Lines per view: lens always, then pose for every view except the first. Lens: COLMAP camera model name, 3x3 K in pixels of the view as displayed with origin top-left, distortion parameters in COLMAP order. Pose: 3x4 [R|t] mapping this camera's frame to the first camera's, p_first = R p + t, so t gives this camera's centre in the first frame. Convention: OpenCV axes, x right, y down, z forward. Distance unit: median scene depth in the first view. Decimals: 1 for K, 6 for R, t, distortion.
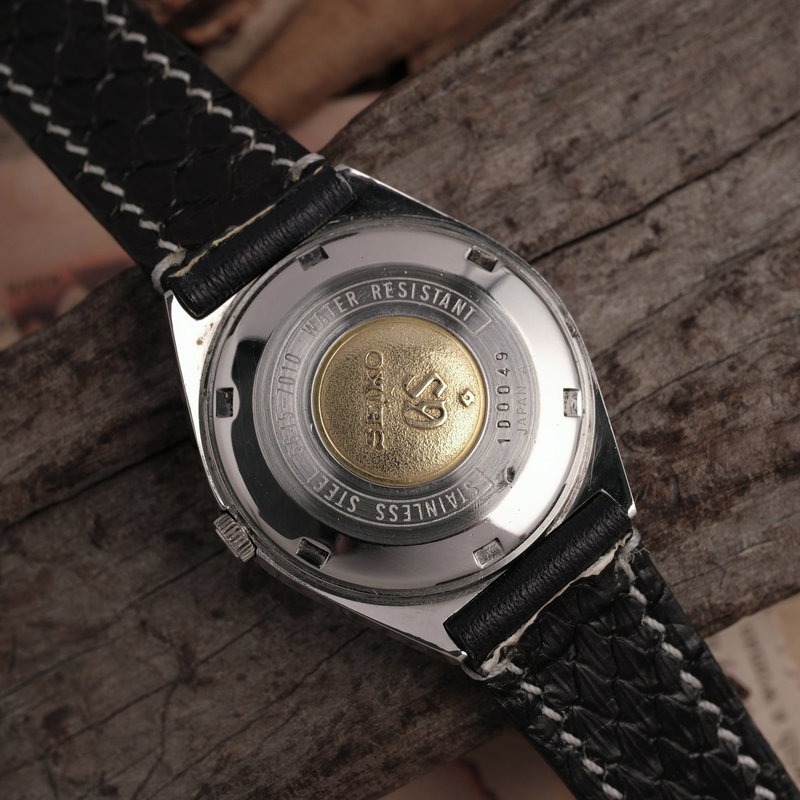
lens RADIAL K [[1554.8, 0, 400.0], [0, 1554.8, 400.0], [0, 0, 1]] dist [-0.004451, 0.051692]
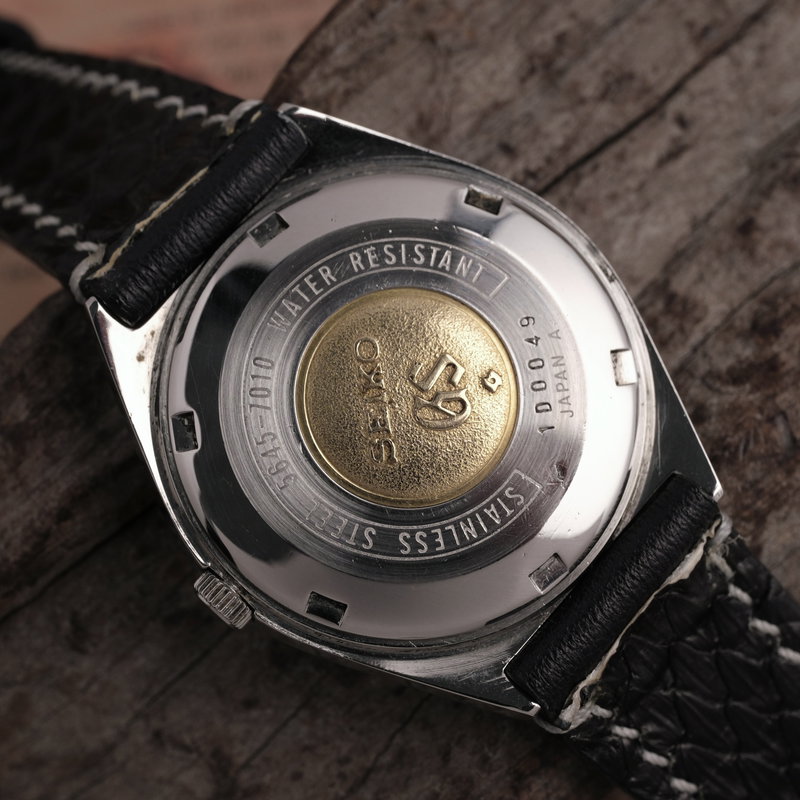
lens RADIAL K [[1554.8, 0, 400.0], [0, 1554.8, 400.0], [0, 0, 1]] dist [-0.004451, 0.051692]
pose [[0.976388, -0.201440, 0.078031, -0.072729], [0.201977, 0.979390, 0.001035, 0.001585], [-0.076632, 0.014750, 0.996950, 0.203722]]
